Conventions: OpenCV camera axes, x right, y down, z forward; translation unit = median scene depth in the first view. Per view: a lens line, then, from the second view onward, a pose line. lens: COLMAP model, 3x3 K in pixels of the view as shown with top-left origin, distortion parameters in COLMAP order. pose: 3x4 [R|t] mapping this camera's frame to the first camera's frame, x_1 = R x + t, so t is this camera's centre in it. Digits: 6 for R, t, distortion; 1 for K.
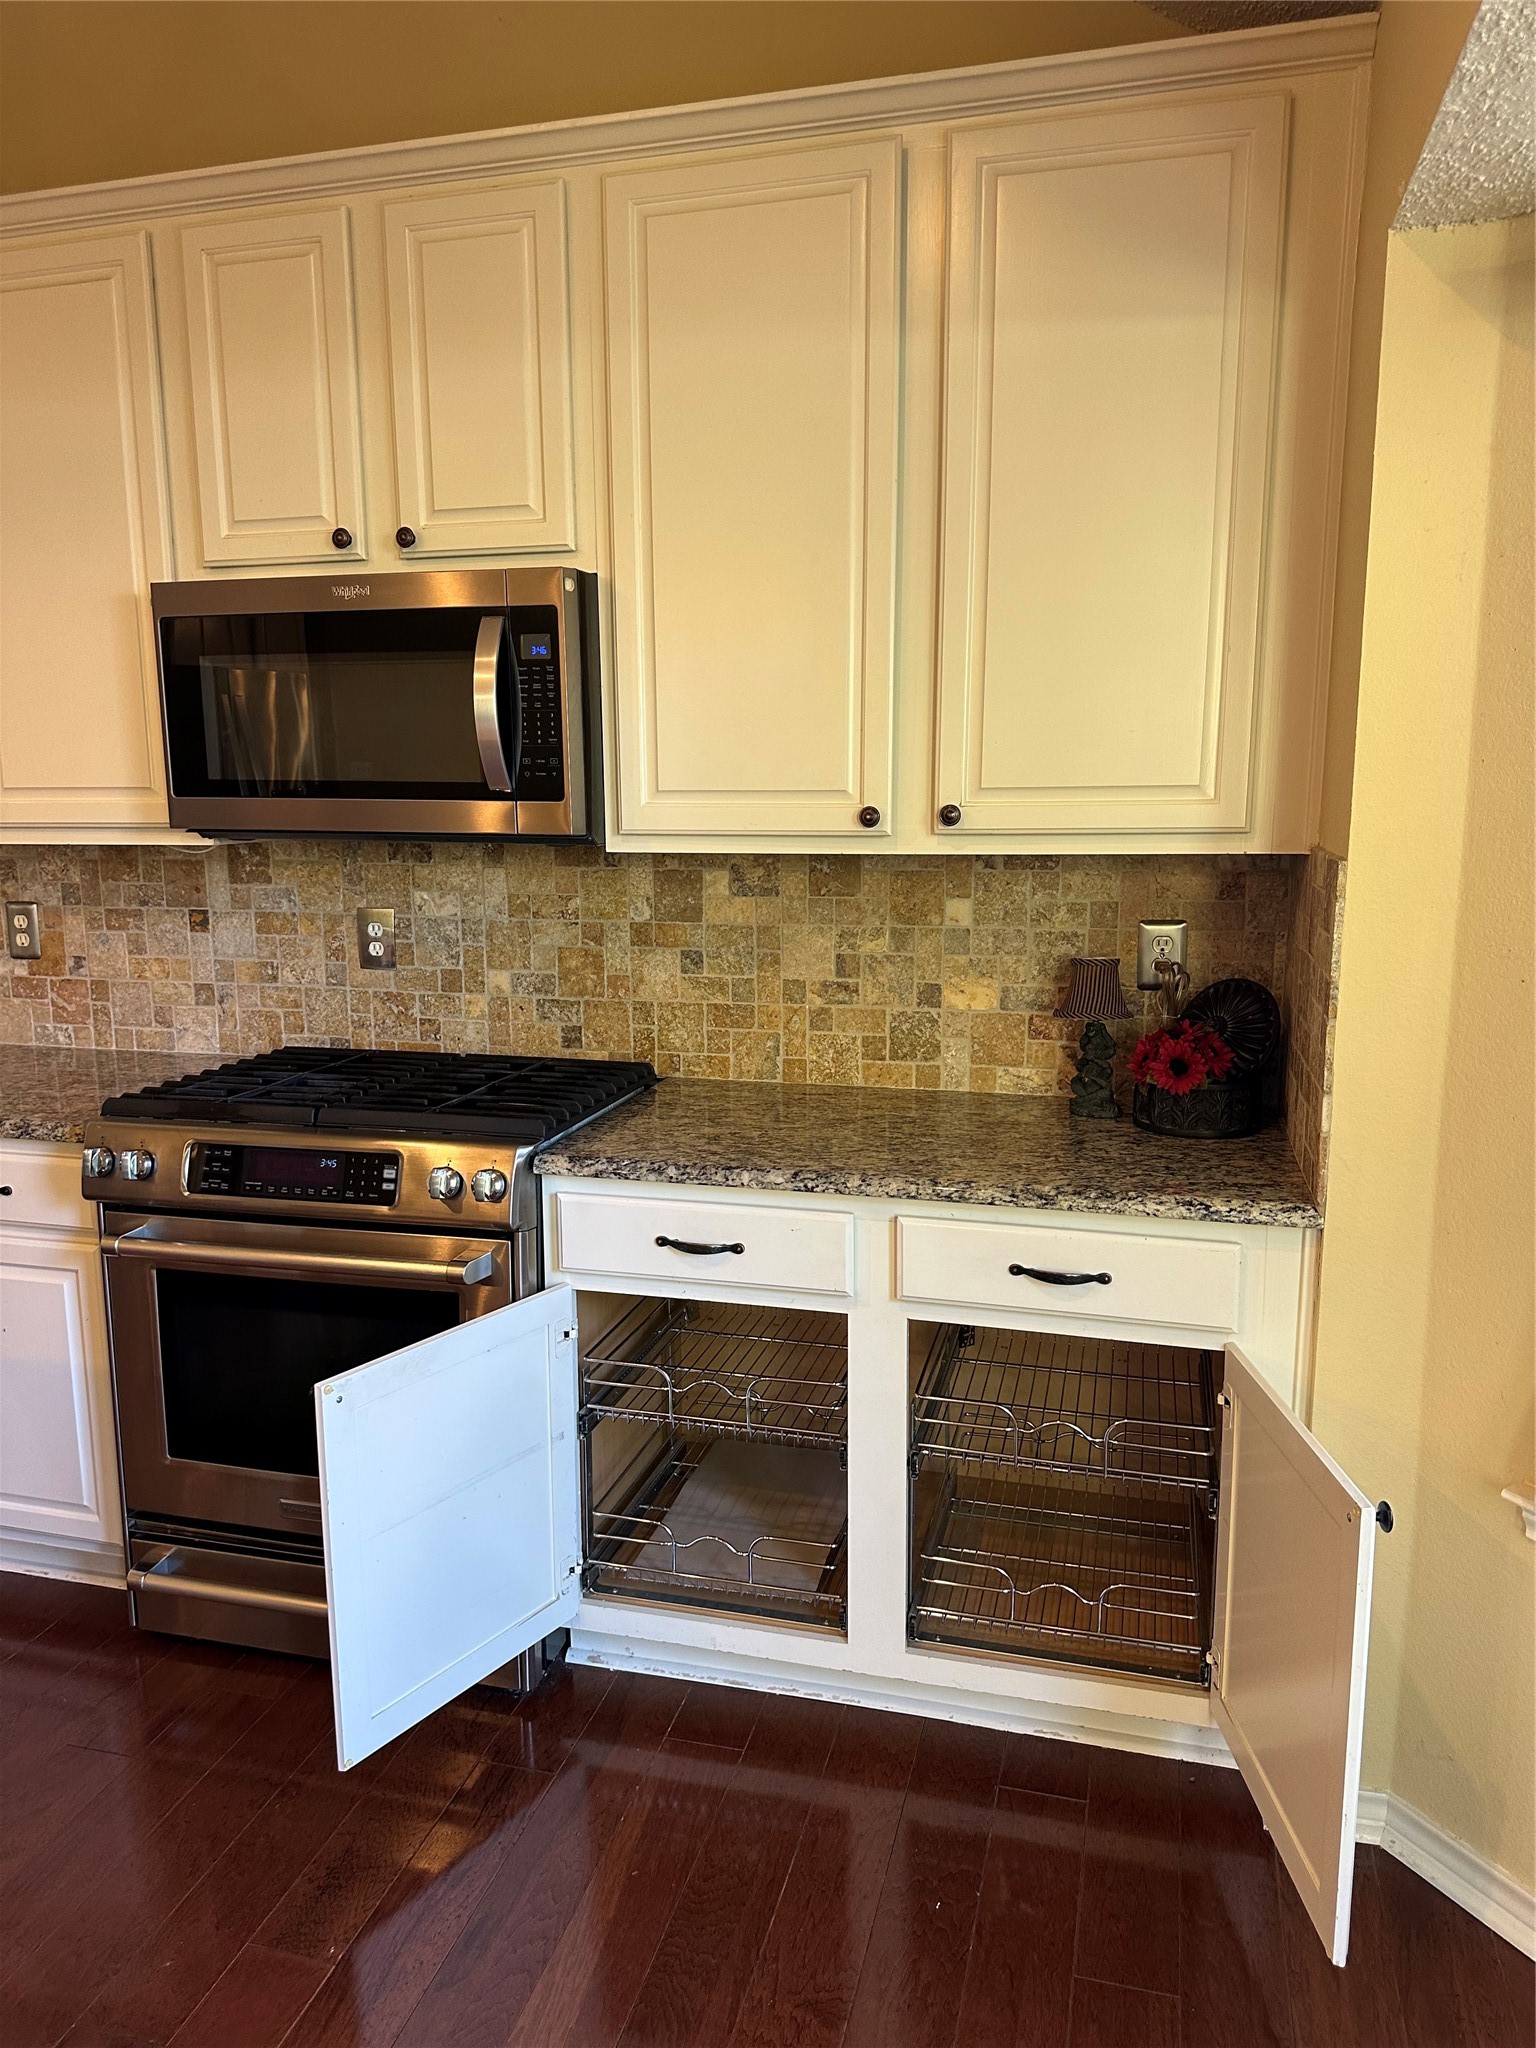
lens RADIAL K [[1433.7, 0, 768.0], [0, 1433.7, 1024.0], [0, 0, 1]] dist [0.138439, -0.243595]
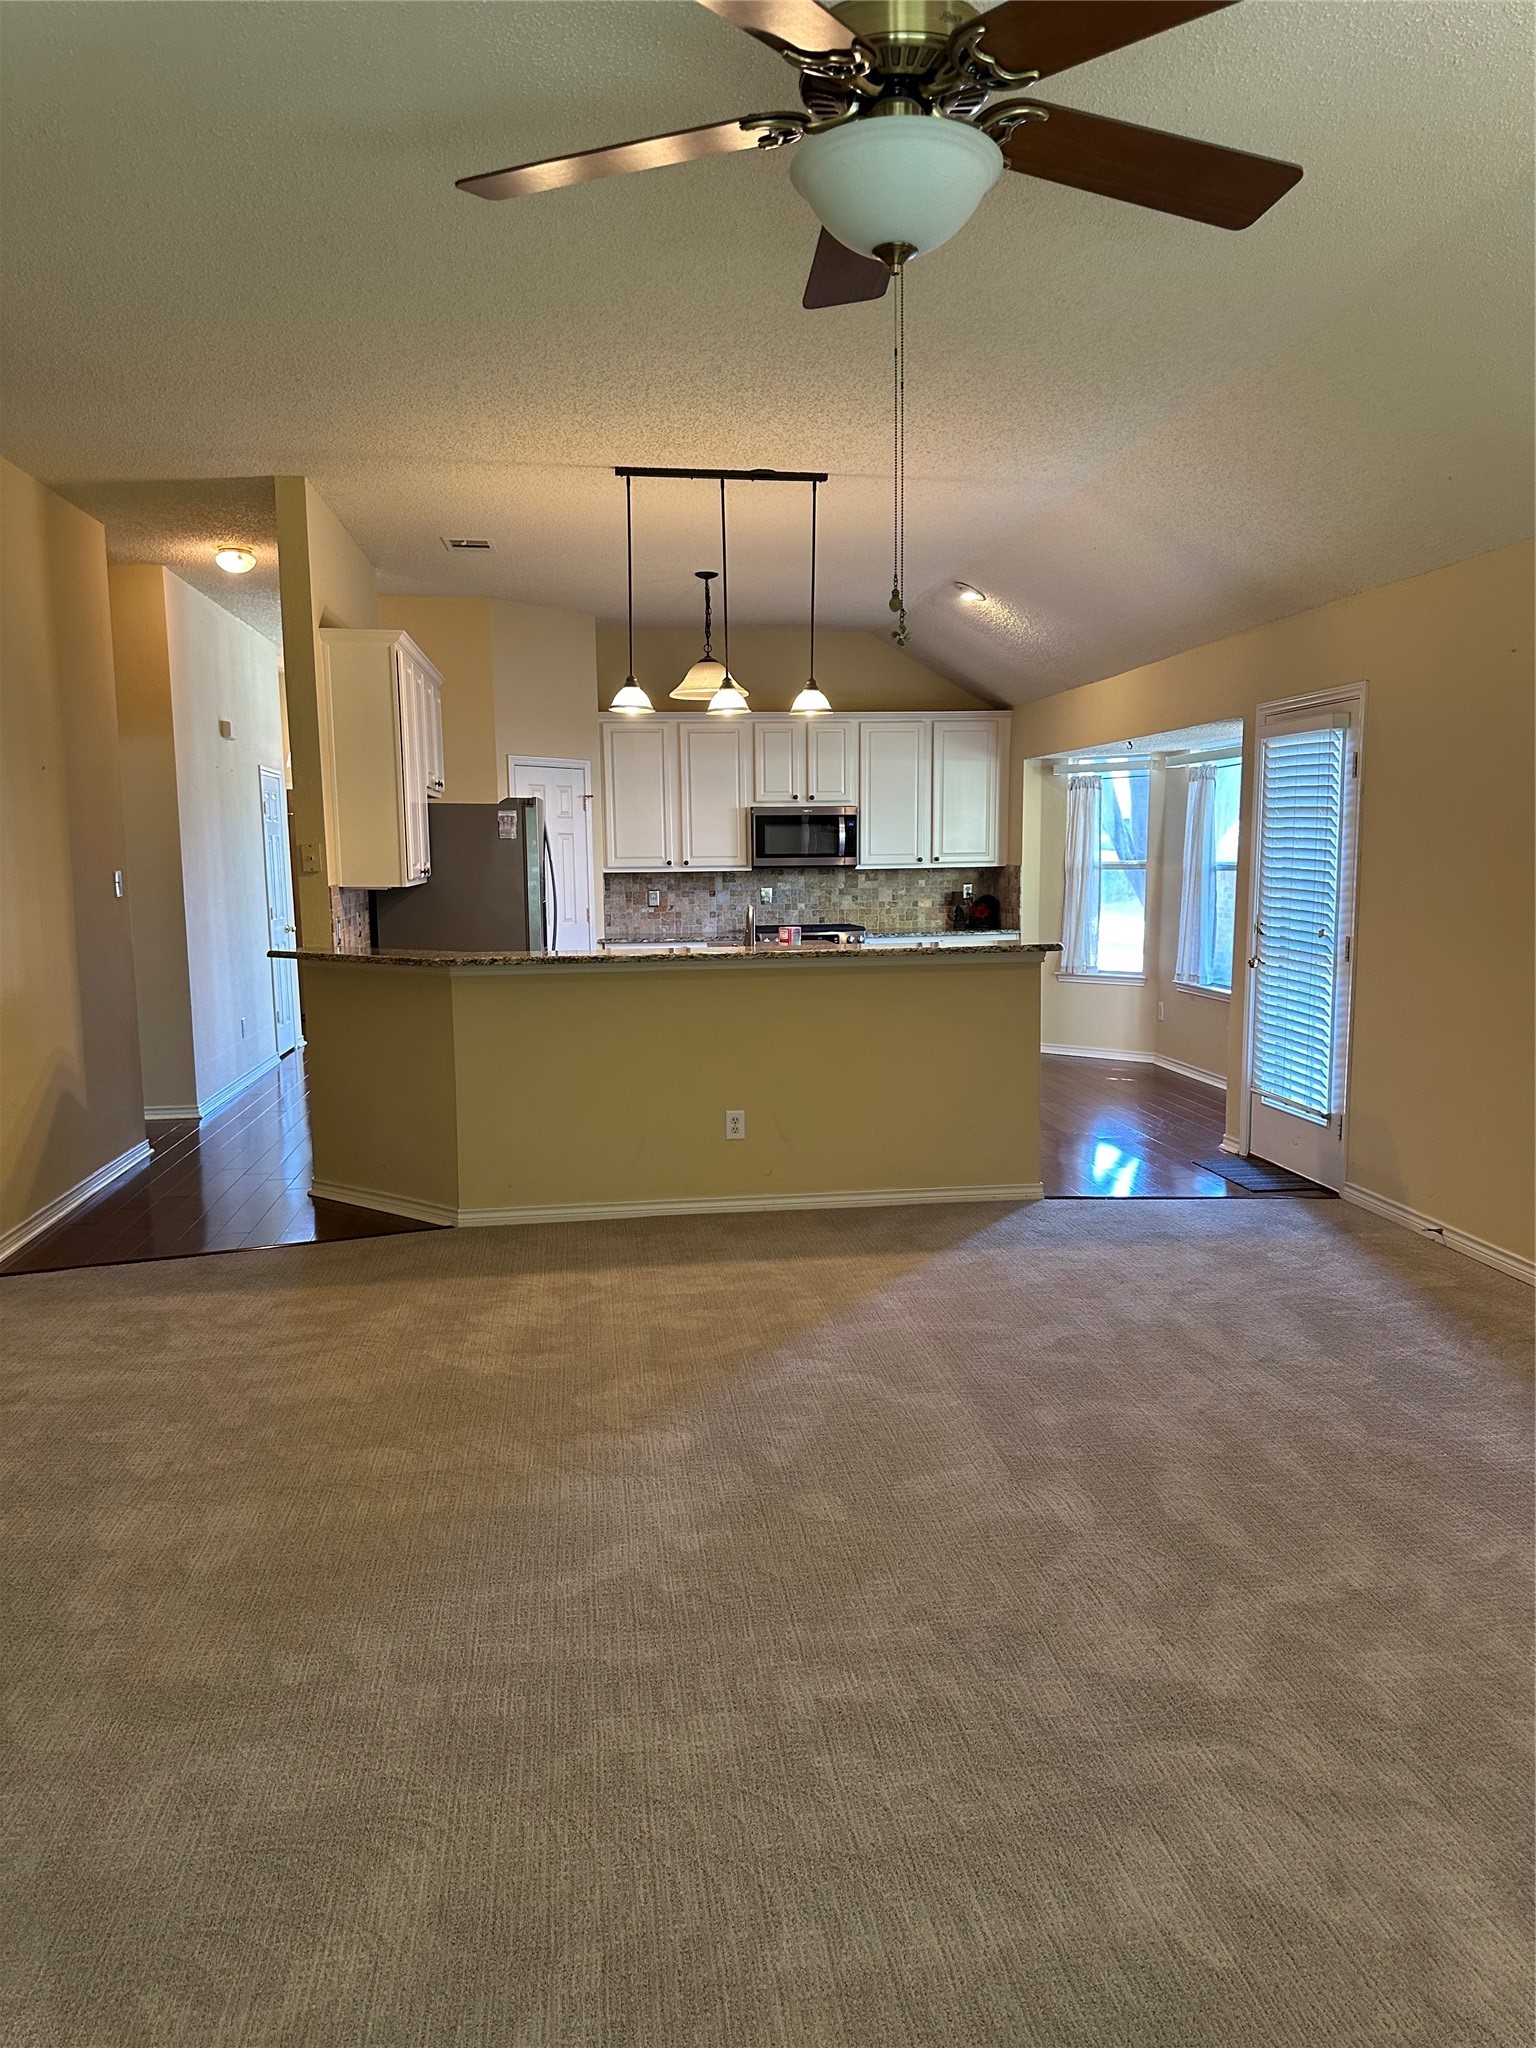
lens RADIAL K [[1433.7, 0, 768.0], [0, 1433.7, 1024.0], [0, 0, 1]] dist [0.138439, -0.243595]
pose [[0.925512, -0.056612, 0.374462, -1.944010], [0.070978, 0.997173, -0.024671, 0.417884], [-0.372007, 0.049412, 0.926914, -2.785512]]
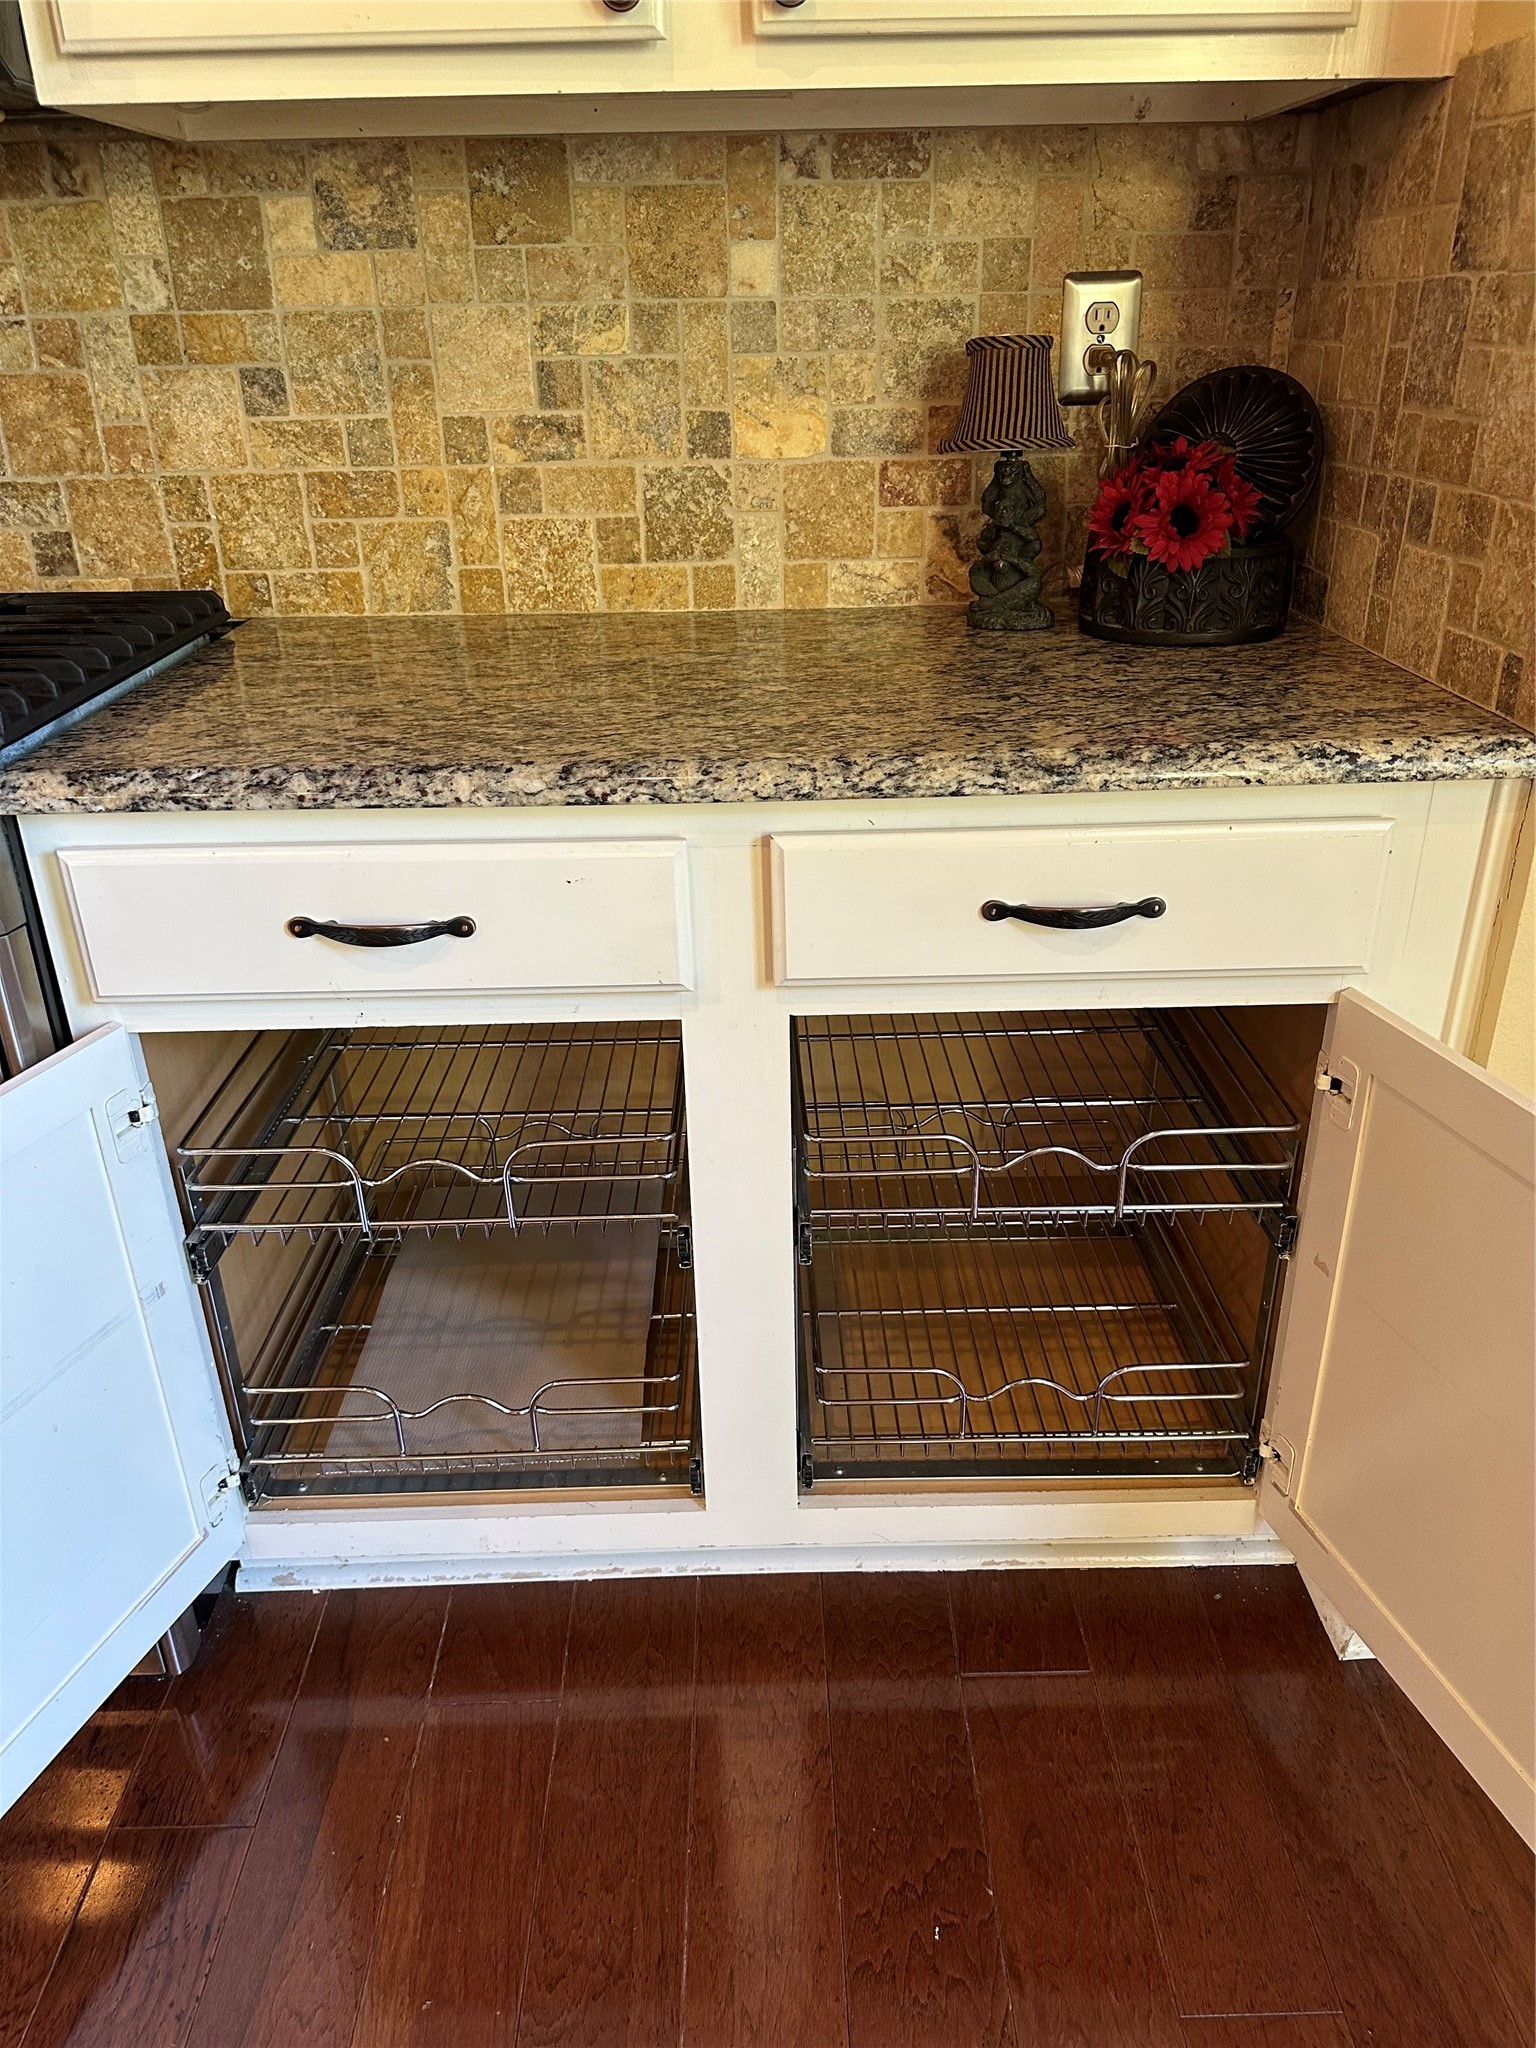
lens RADIAL K [[1433.7, 0, 768.0], [0, 1433.7, 1024.0], [0, 0, 1]] dist [0.138439, -0.243595]
pose [[0.961202, -0.131410, 0.242533, -0.039282], [0.058304, 0.956155, 0.286997, 0.041728], [-0.269614, -0.261722, 0.926720, 0.420533]]
